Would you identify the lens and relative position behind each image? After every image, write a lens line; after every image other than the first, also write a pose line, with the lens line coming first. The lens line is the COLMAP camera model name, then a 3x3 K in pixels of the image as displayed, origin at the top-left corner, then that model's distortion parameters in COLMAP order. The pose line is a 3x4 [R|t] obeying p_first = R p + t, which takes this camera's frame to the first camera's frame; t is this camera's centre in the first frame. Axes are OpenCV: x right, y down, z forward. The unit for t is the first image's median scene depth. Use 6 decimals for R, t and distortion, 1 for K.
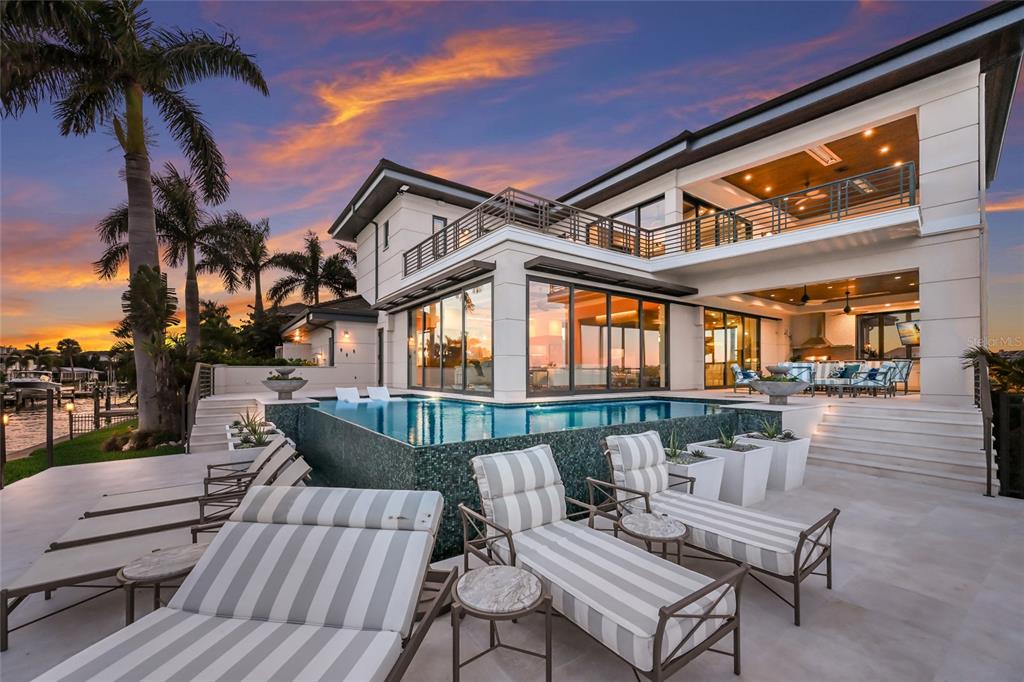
lens RADIAL K [[403.9, 0, 511.0], [0, 403.9, 369.0], [0, 0, 1]] dist [0.012415, 0.000447]
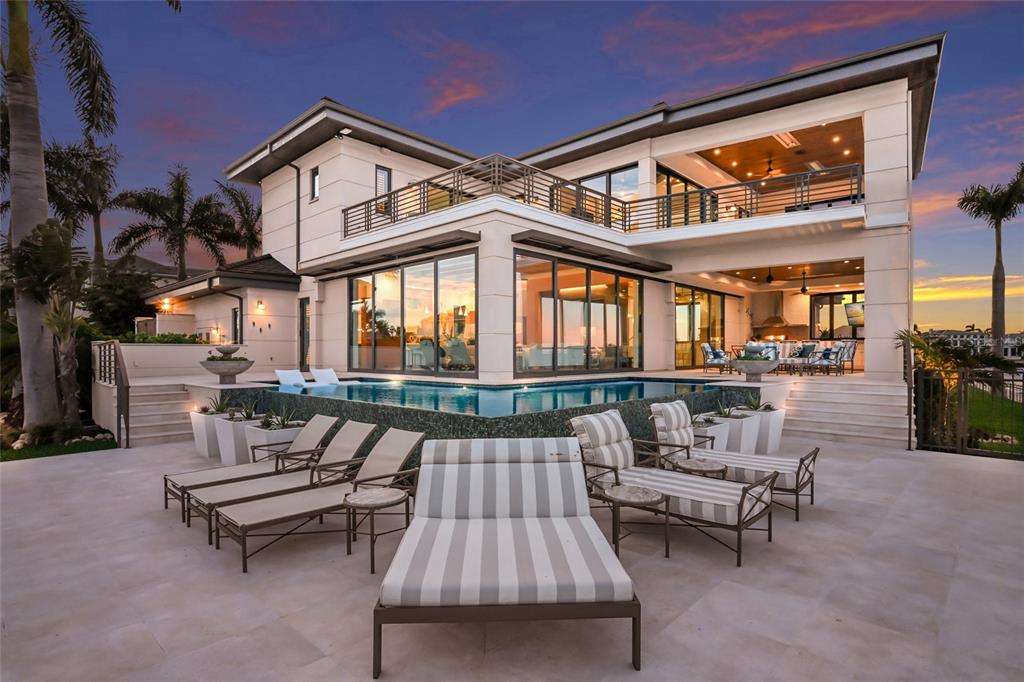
lens RADIAL K [[522.6, 0, 511.8], [0, 522.6, 354.5], [0, 0, 1]] dist [0.000352, -0.000515]
pose [[0.980802, -0.000551, 0.195003, -0.156500], [-0.001921, 0.999920, 0.012483, -0.000368], [-0.194994, -0.012618, 0.980723, -0.149051]]
